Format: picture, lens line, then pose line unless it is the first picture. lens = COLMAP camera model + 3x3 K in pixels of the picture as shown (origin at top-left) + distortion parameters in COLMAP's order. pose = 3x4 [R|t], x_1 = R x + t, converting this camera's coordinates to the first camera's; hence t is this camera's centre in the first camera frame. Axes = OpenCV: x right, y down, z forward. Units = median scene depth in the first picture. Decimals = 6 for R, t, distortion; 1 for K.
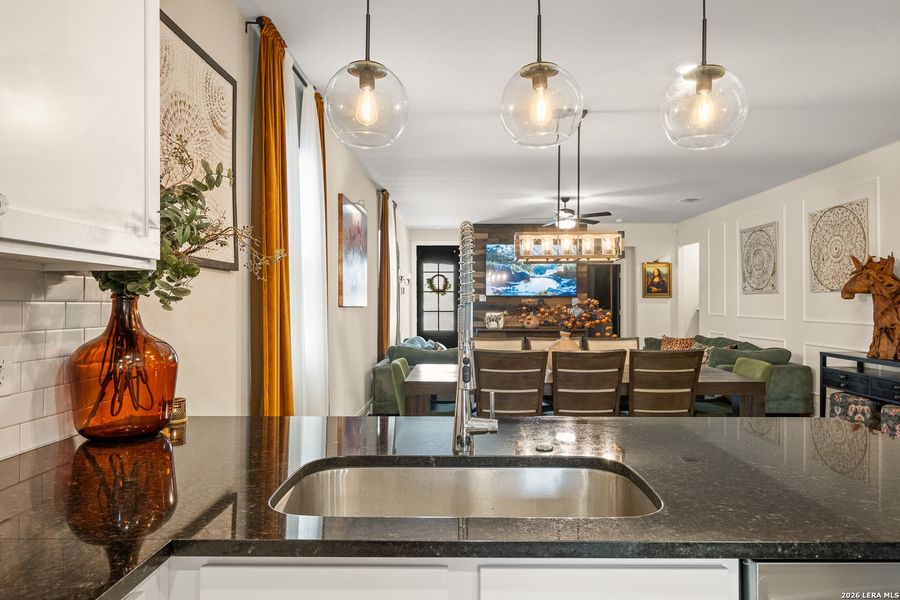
lens RADIAL K [[563.0, 0, 458.3], [0, 563.0, 294.4], [0, 0, 1]] dist [0.001808, 0.001465]
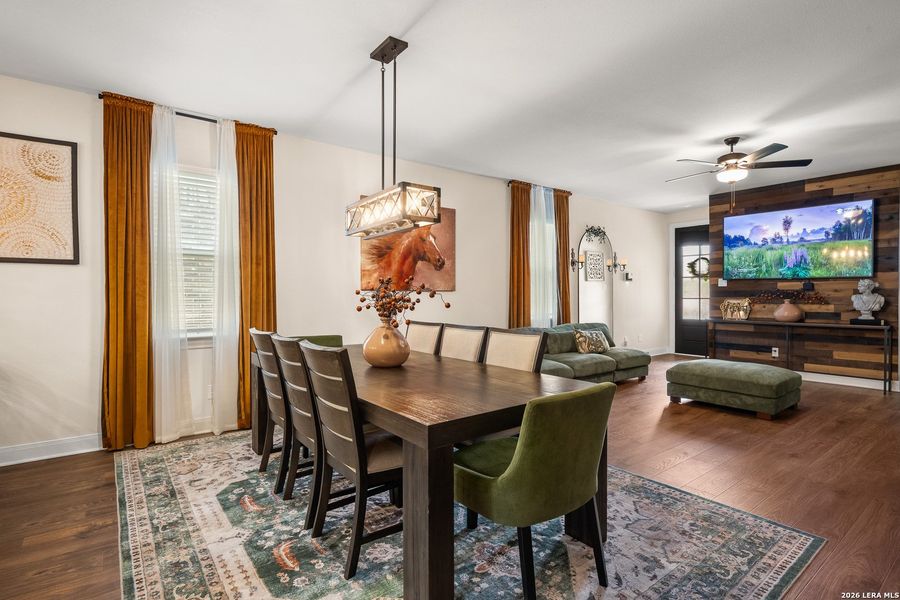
lens RADIAL K [[443.1, 0, 447.3], [0, 443.1, 300.1], [0, 0, 1]] dist [-0.005937, 0.005331]
pose [[0.608931, 0.010539, -0.793154, 0.318053], [0.013862, 0.999618, 0.023924, 0.011350], [0.793102, -0.025562, 0.608552, 0.276792]]
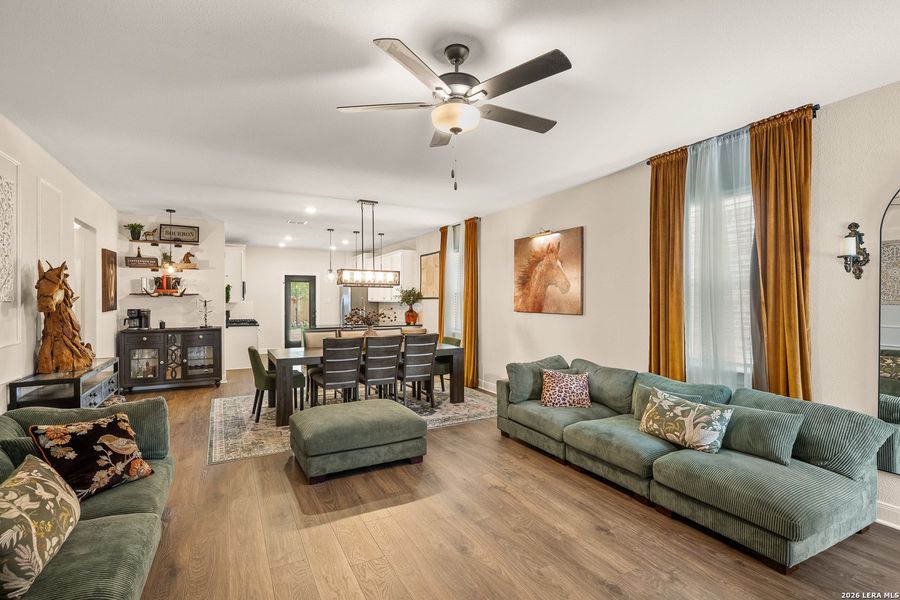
lens RADIAL K [[420.1, 0, 451.9], [0, 420.1, 303.6], [0, 0, 1]] dist [0.000985, -0.000793]
pose [[-0.874716, 0.004341, -0.484617, 0.253107], [0.007774, 0.999957, -0.005073, 0.002061], [0.484574, -0.008205, -0.874712, 0.948544]]
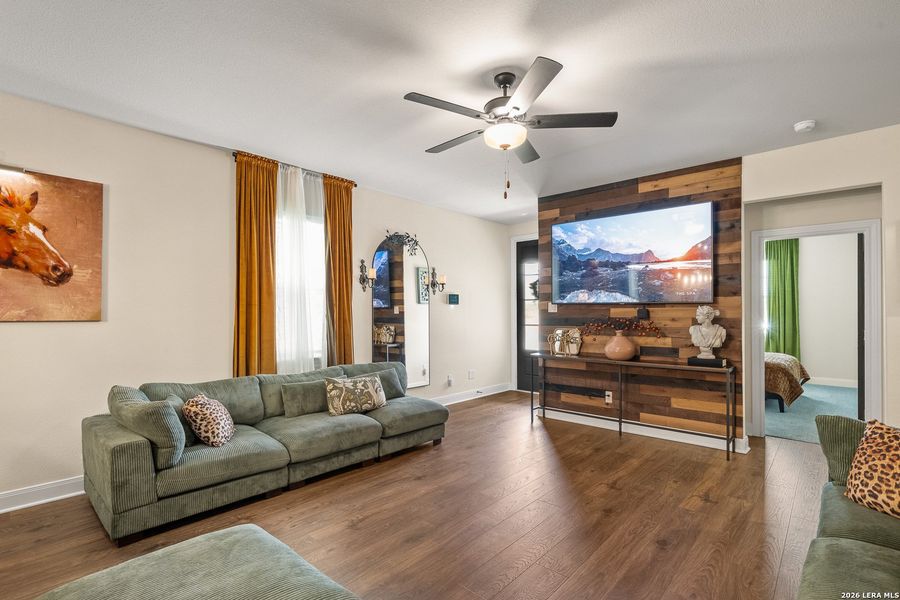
lens RADIAL K [[424.4, 0, 446.1], [0, 424.4, 310.9], [0, 0, 1]] dist [-0.000493, 0.000734]
pose [[0.742292, -0.002167, -0.670073, 0.286934], [0.008959, 0.999937, 0.006690, 0.006210], [0.670017, -0.010969, 0.742265, 0.548521]]
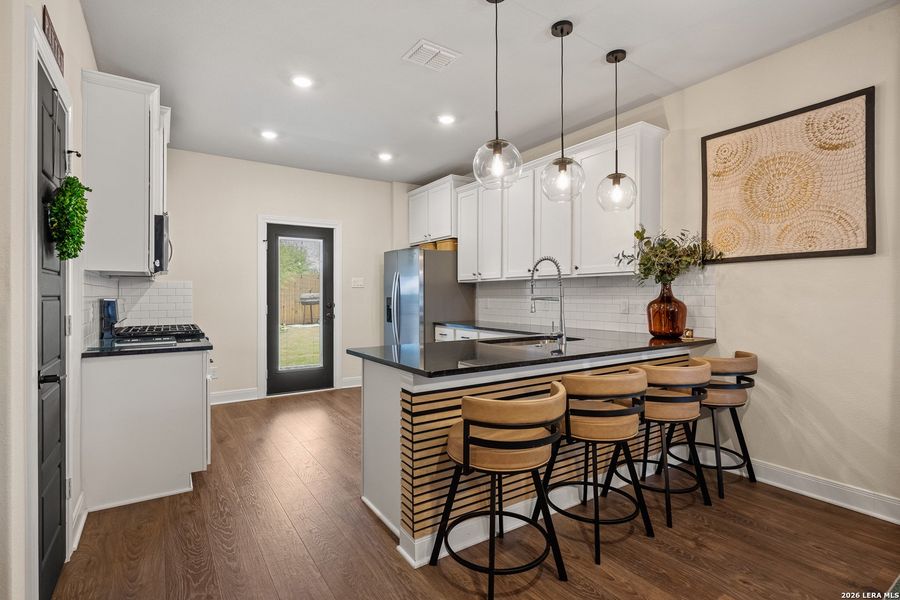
lens RADIAL K [[443.1, 0, 448.6], [0, 443.1, 296.1], [0, 0, 1]] dist [-0.005937, 0.005331]
pose [[-0.829596, 0.001479, -0.558363, 0.213795], [0.012765, 0.999785, -0.016317, 0.012692], [0.558219, -0.020665, -0.829436, 0.328468]]
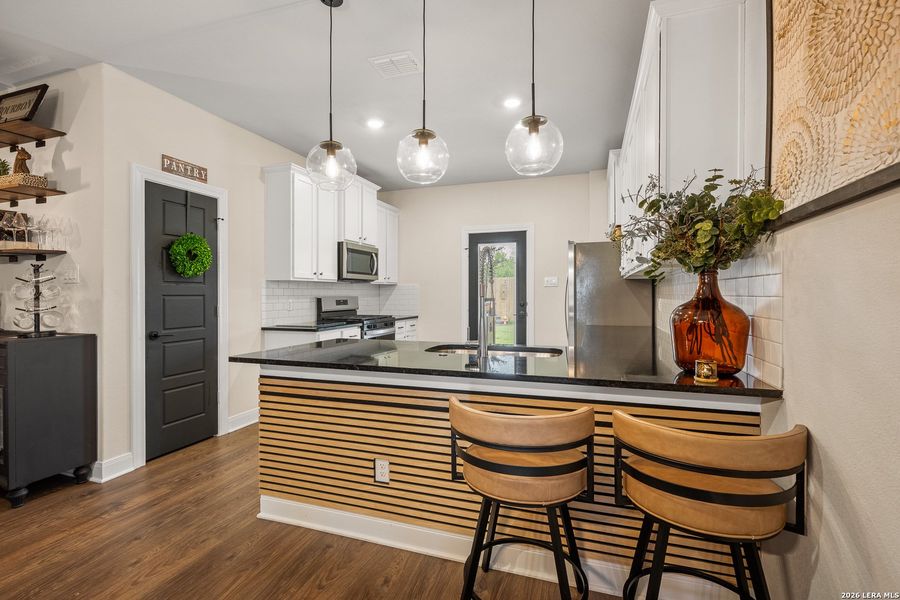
lens RADIAL K [[405.3, 0, 453.5], [0, 405.3, 296.4], [0, 0, 1]] dist [-0.010584, -0.000292]
pose [[-0.948656, -0.000365, 0.316310, -0.047063], [-0.004157, 0.999927, -0.011313, 0.011401], [-0.316283, -0.012047, -0.948588, 0.332235]]
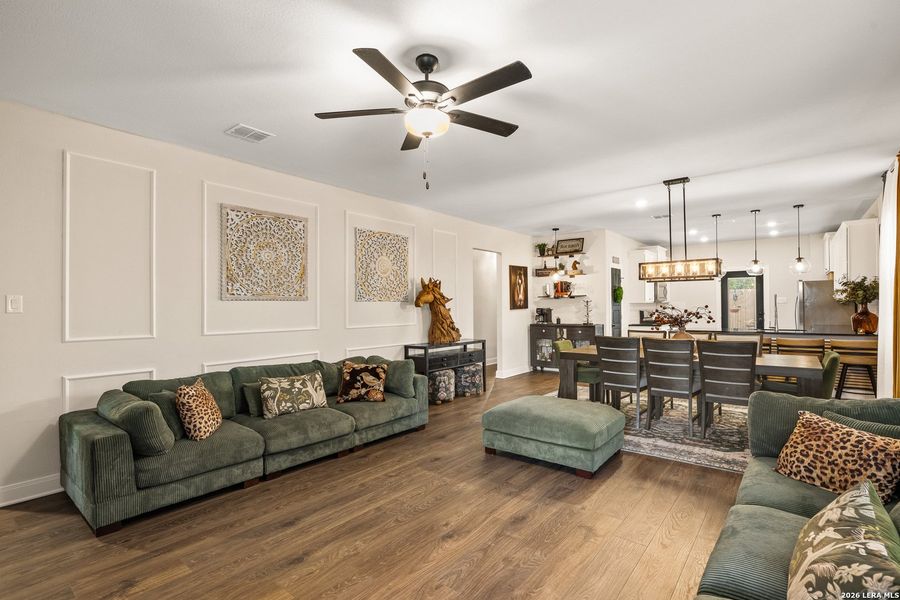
lens RADIAL K [[424.4, 0, 450.2], [0, 424.4, 303.4], [0, 0, 1]] dist [-0.000493, 0.000734]
pose [[-0.782459, 0.012561, 0.622576, -0.011510], [0.000136, 0.999800, -0.020000, 0.010506], [-0.622703, -0.015565, -0.782304, 0.935410]]
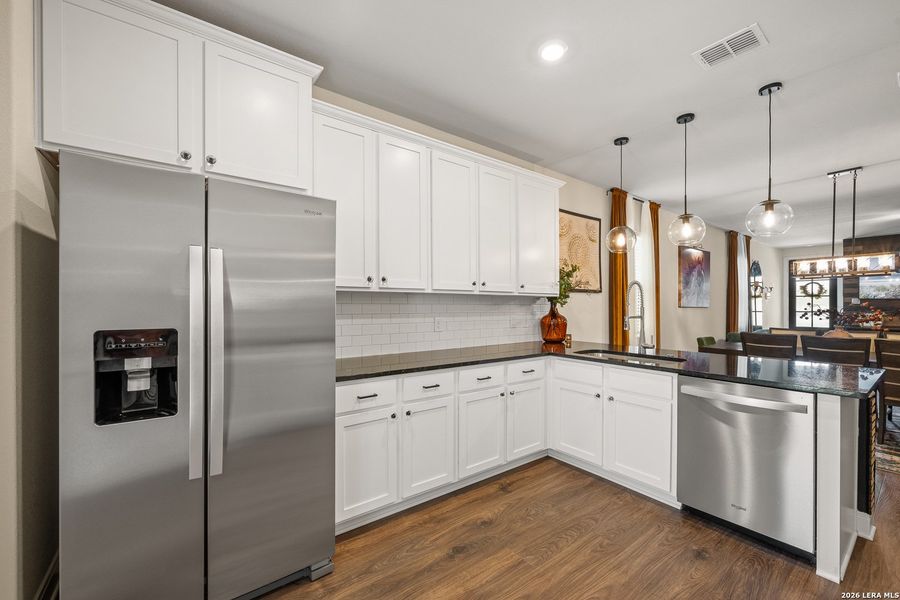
lens RADIAL K [[366.0, 0, 456.0], [0, 366.0, 303.3], [0, 0, 1]] dist [0.001560, 0.000360]
pose [[0.616284, -0.001559, -0.787523, 0.134046], [0.011201, 0.999914, 0.006786, -0.003226], [0.787445, -0.013004, 0.616248, -0.144688]]
